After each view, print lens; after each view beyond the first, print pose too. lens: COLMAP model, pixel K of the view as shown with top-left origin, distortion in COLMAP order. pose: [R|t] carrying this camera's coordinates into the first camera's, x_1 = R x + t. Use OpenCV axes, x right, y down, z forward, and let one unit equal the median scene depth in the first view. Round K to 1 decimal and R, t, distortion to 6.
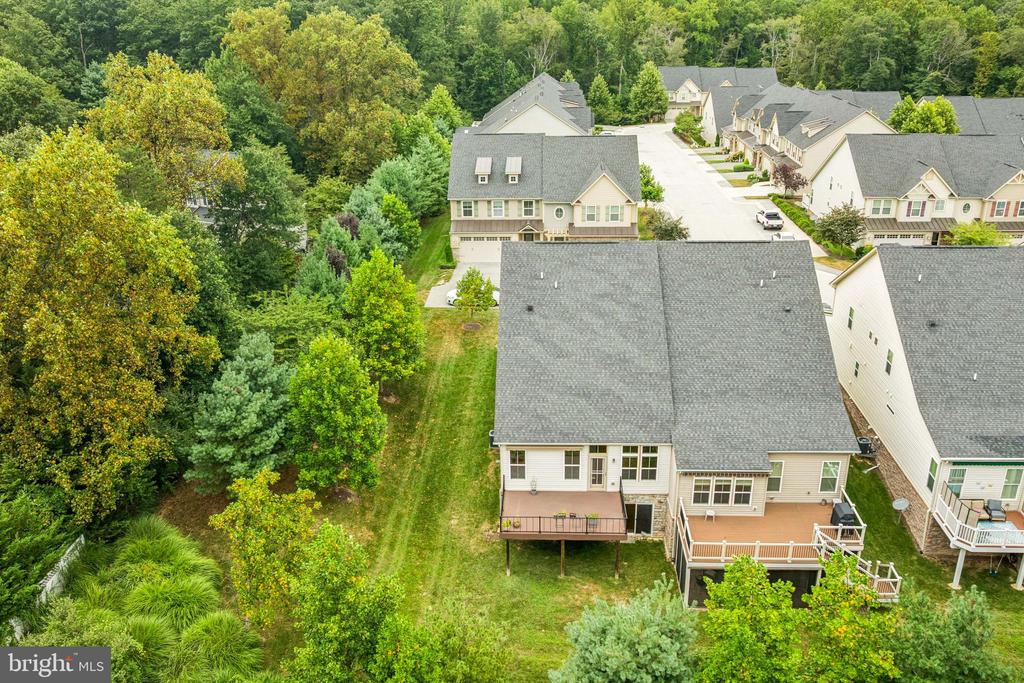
lens RADIAL K [[860.2, 0, 507.4], [0, 860.2, 342.4], [0, 0, 1]] dist [-0.008254, -0.025592]
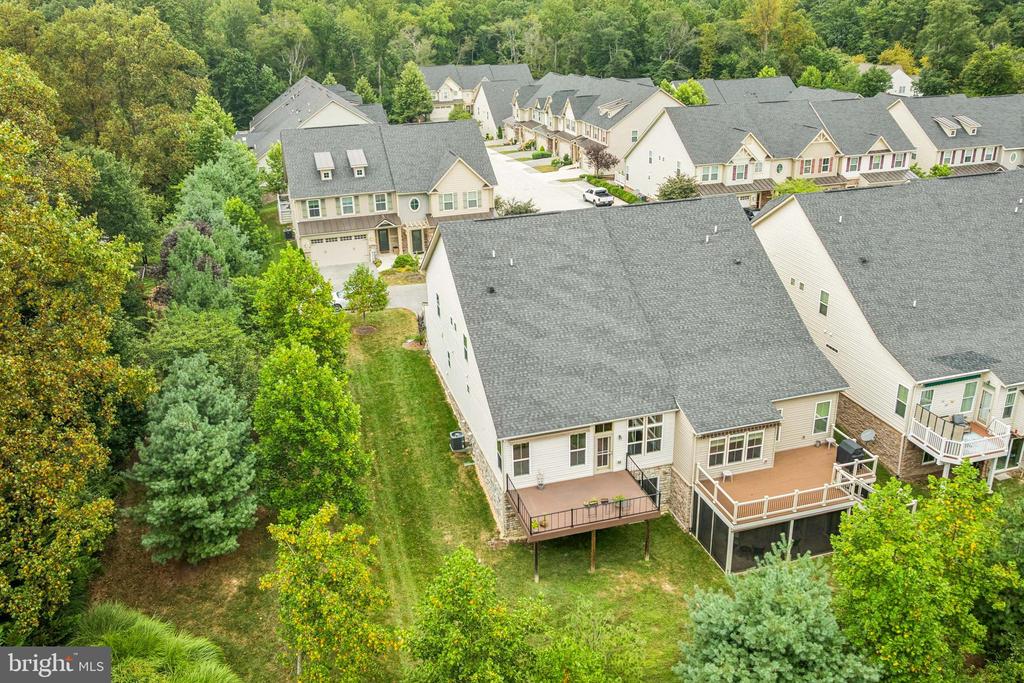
lens RADIAL K [[860.2, 0, 507.4], [0, 860.2, 342.4], [0, 0, 1]] dist [-0.008254, -0.025592]
pose [[0.947712, -0.131355, 0.290841, -0.221457], [0.135484, 0.990761, 0.005987, 0.011768], [-0.288941, 0.033730, 0.956753, 0.122467]]
